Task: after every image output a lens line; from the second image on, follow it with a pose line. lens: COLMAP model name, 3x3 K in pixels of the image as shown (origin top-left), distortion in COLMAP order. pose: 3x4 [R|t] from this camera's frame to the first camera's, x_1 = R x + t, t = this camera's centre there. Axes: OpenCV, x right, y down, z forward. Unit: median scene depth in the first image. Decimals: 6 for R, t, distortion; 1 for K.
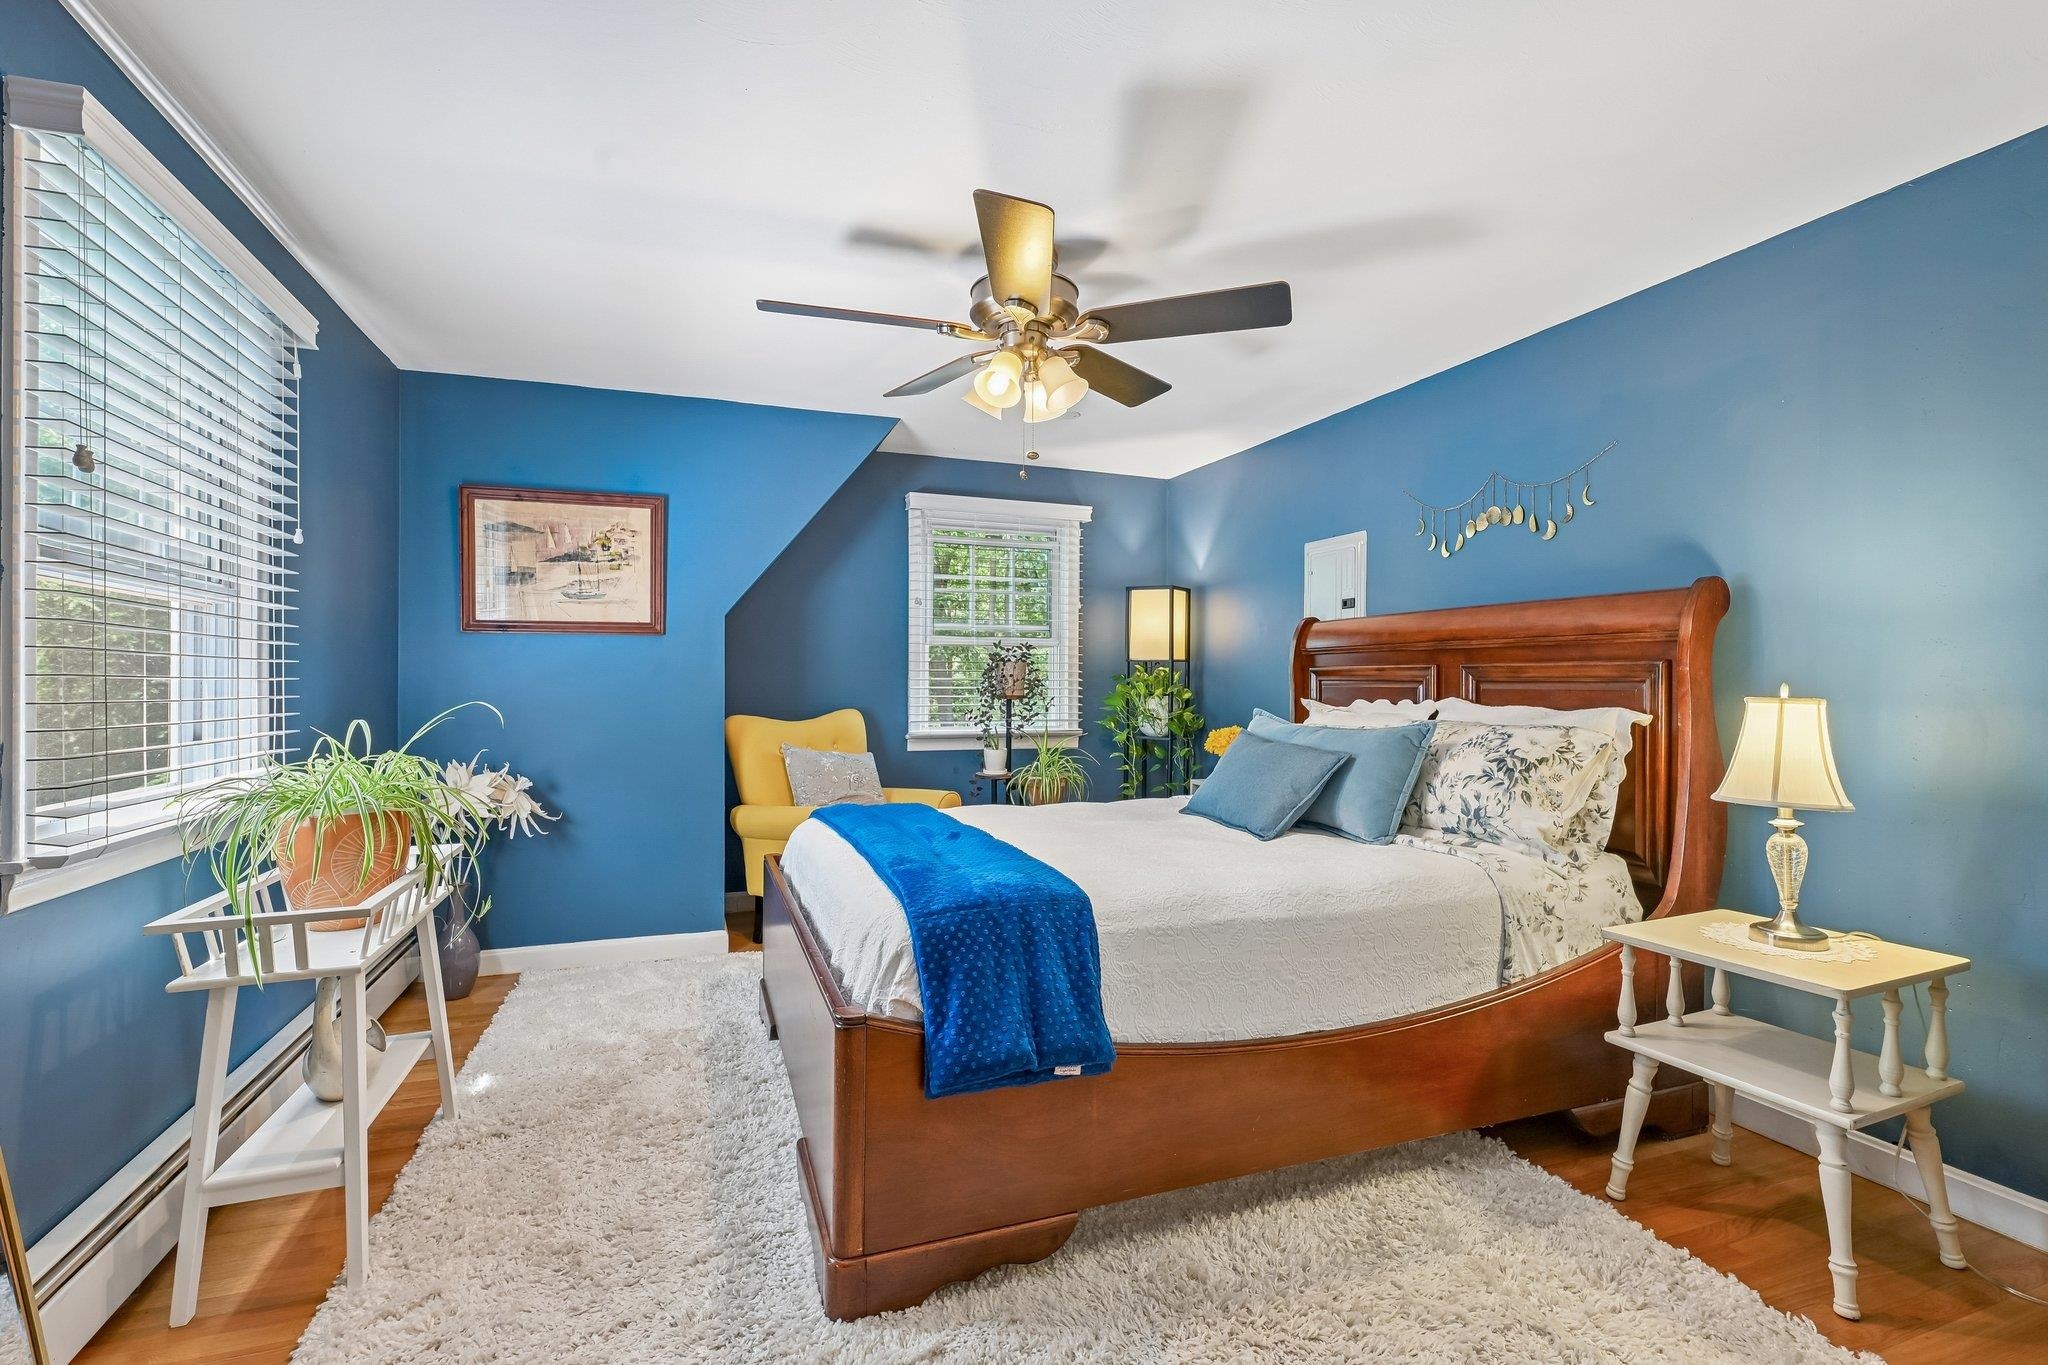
lens RADIAL K [[917.0, 0, 1026.1], [0, 917.0, 682.6], [0, 0, 1]] dist [0.001239, -0.000671]
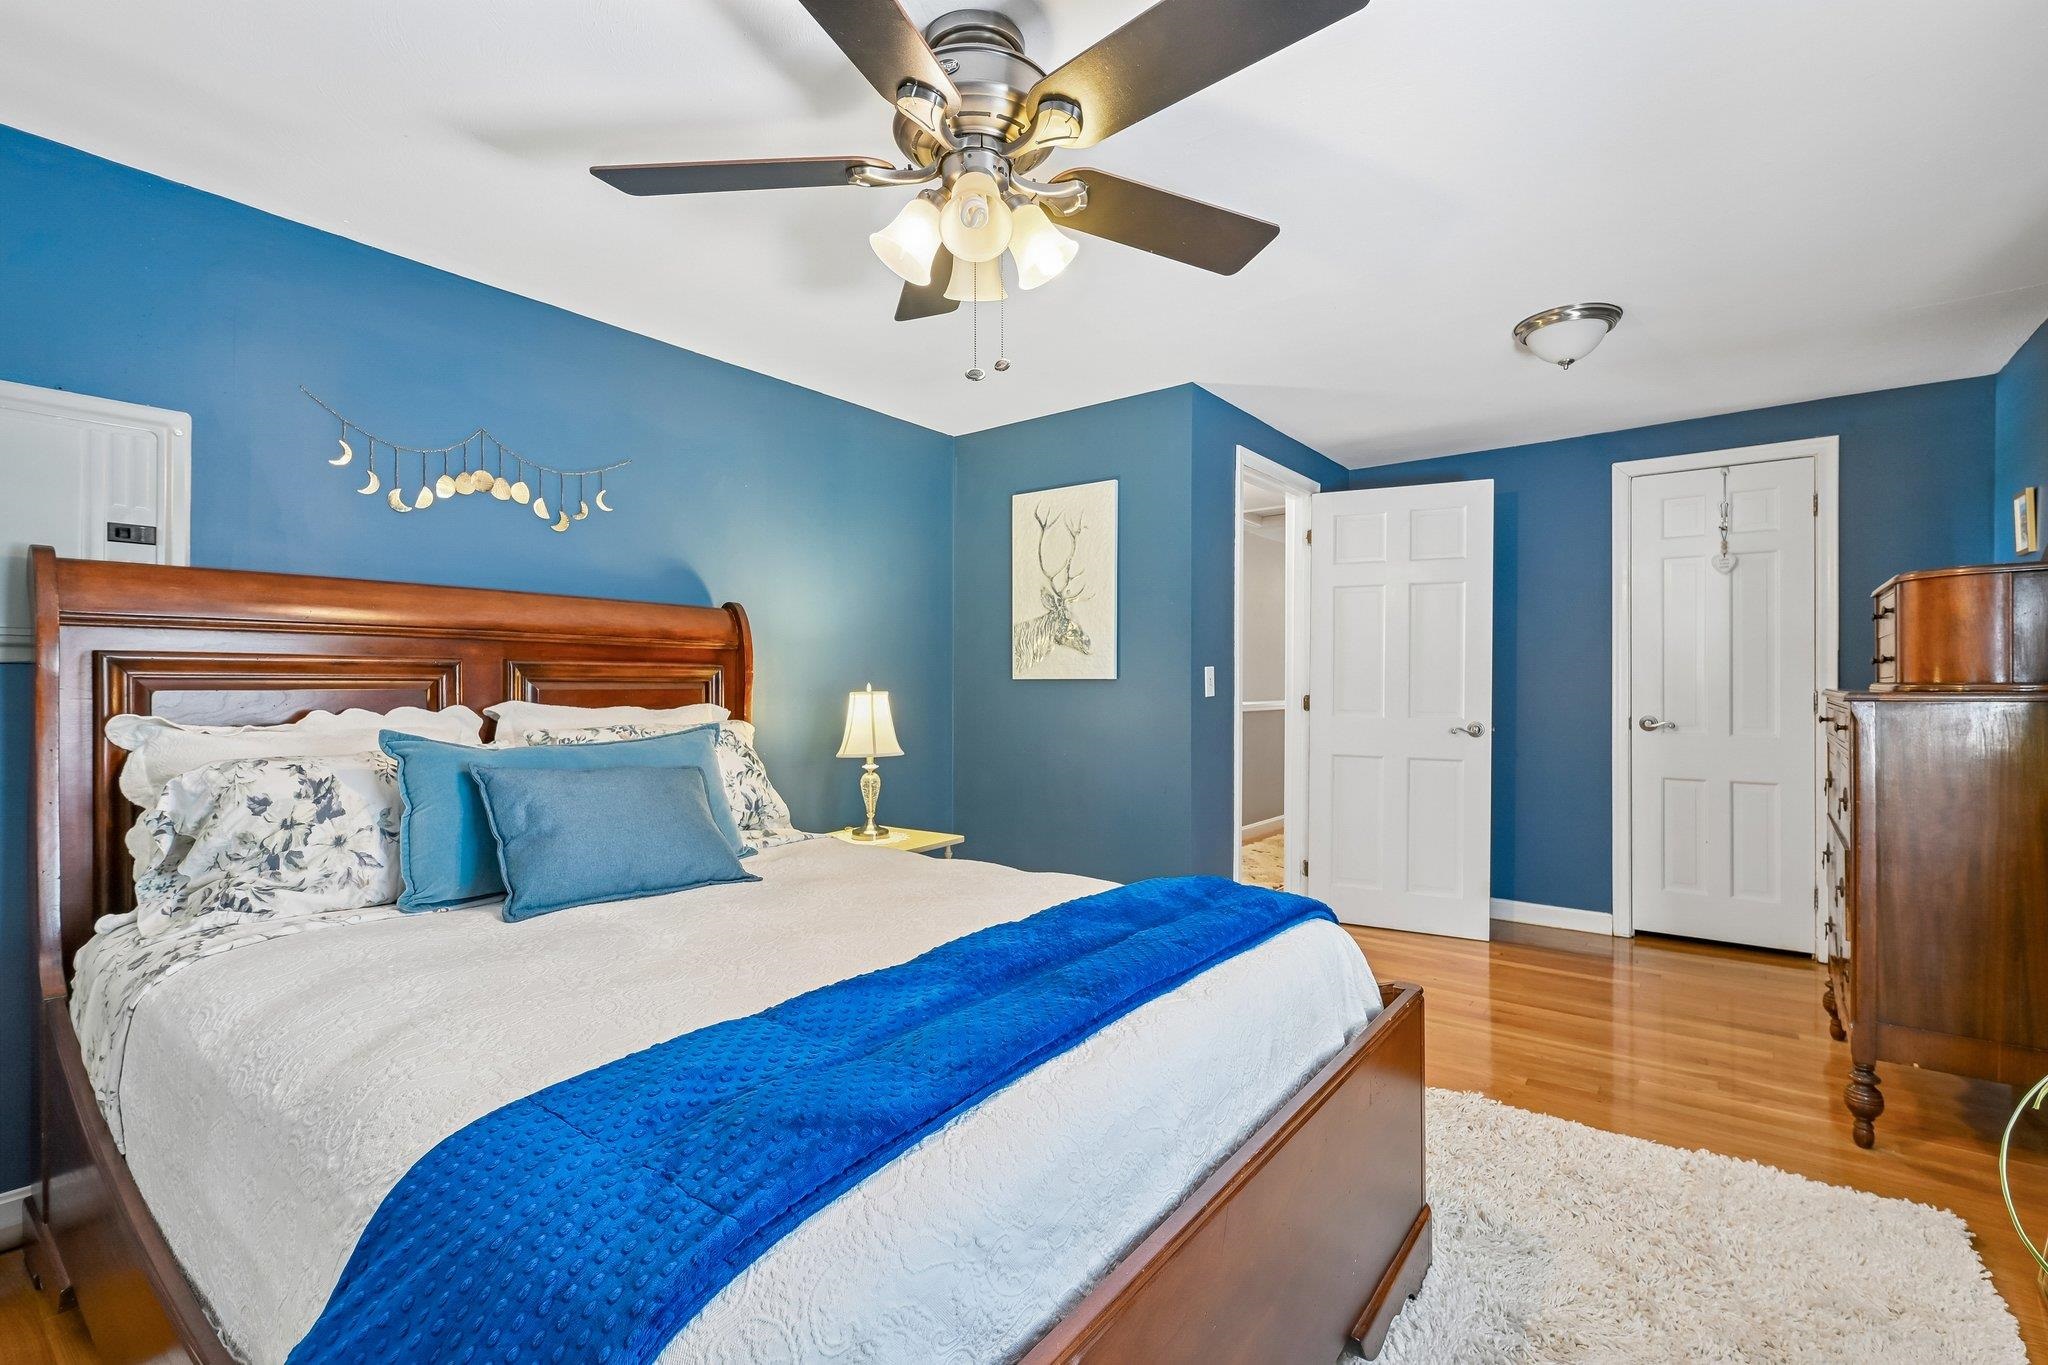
lens RADIAL K [[917.0, 0, 1026.3], [0, 917.0, 685.2], [0, 0, 1]] dist [0.001239, -0.000671]
pose [[-0.533204, -0.002157, 0.845984, -0.625562], [0.001588, 0.999992, 0.003550, 0.000328], [-0.845985, 0.003236, -0.533196, 1.415700]]
